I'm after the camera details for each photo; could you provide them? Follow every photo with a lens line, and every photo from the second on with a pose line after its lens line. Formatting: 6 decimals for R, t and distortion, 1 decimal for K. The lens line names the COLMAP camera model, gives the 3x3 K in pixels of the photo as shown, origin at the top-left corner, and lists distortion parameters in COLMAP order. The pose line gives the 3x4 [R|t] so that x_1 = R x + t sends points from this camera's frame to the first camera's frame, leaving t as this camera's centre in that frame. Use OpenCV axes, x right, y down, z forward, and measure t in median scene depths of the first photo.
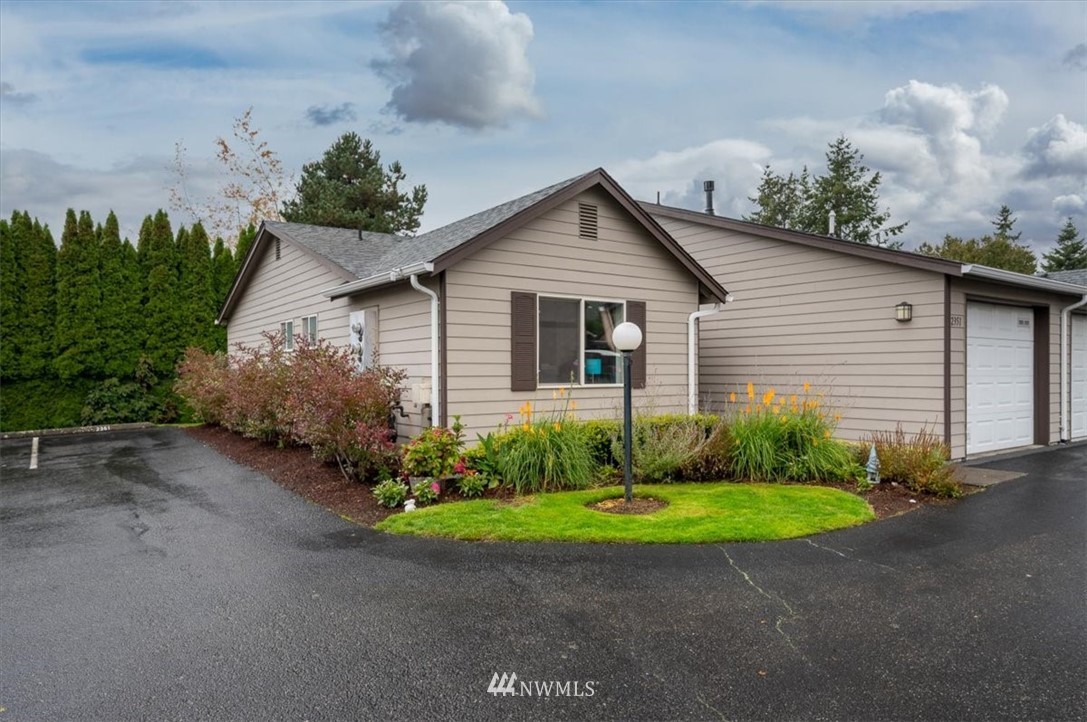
lens RADIAL K [[677.1, 0, 554.9], [0, 677.1, 366.8], [0, 0, 1]] dist [-0.002953, -0.000630]
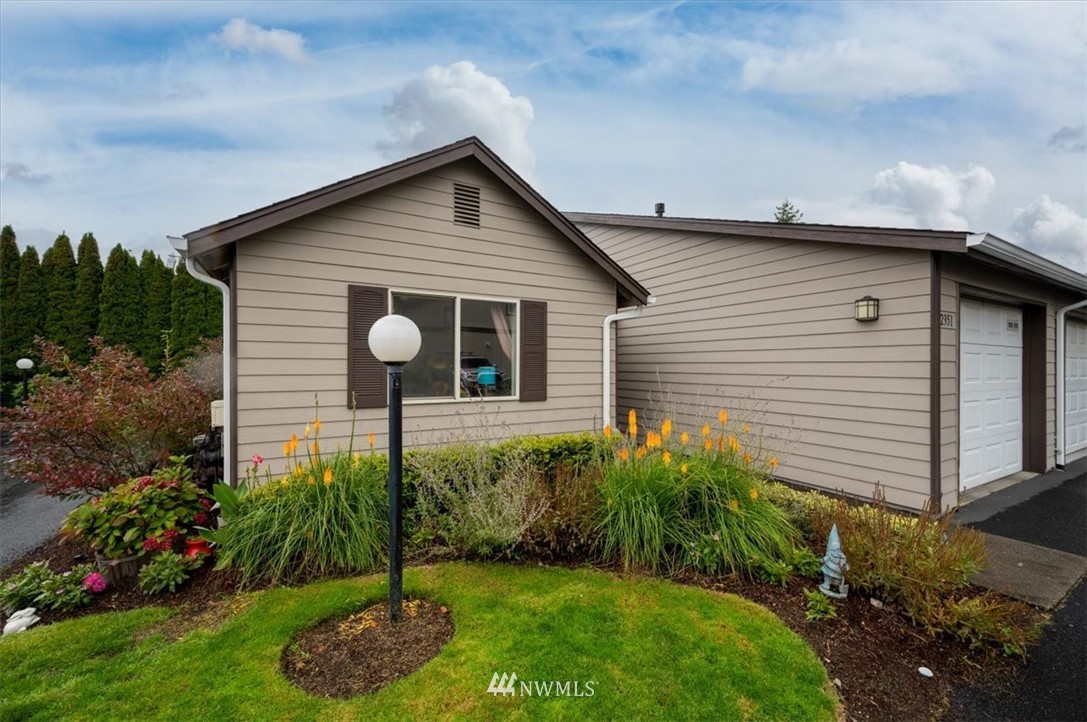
lens RADIAL K [[435.0, 0, 545.7], [0, 435.0, 362.5], [0, 0, 1]] dist [-0.000006, -0.000059]
pose [[0.994602, 0.004998, -0.103647, 0.196466], [-0.005189, 0.999985, -0.001571, -0.017249], [0.103637, 0.002100, 0.994613, 0.452032]]
